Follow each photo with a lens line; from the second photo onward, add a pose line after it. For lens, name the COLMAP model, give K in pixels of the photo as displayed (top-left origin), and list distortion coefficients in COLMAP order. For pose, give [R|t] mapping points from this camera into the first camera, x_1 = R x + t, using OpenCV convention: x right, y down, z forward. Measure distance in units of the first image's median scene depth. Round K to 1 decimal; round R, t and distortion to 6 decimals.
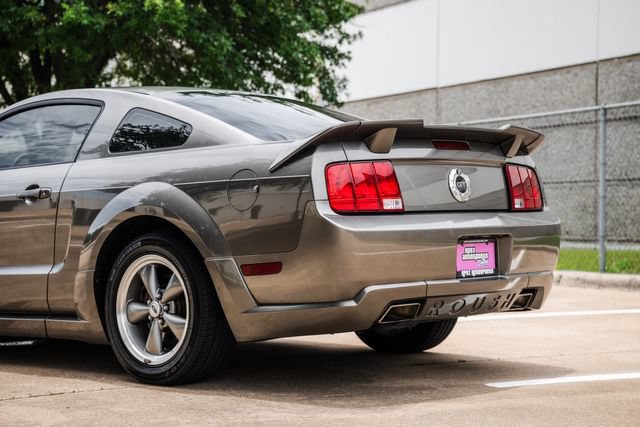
lens RADIAL K [[1245.2, 0, 333.6], [0, 1245.2, 214.5], [0, 0, 1]] dist [0.356893, 0.395678]
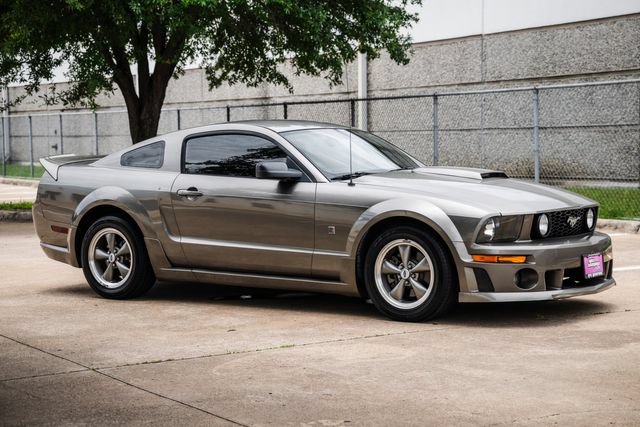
lens RADIAL K [[1290.1, 0, 319.5], [0, 1290.1, 213.3], [0, 0, 1]] dist [0.369083, 0.076118]
pose [[0.999888, -0.014929, -0.000884, -0.244848], [0.014955, 0.998022, 0.061054, -0.088986], [-0.000029, -0.061061, 0.998134, -0.477308]]
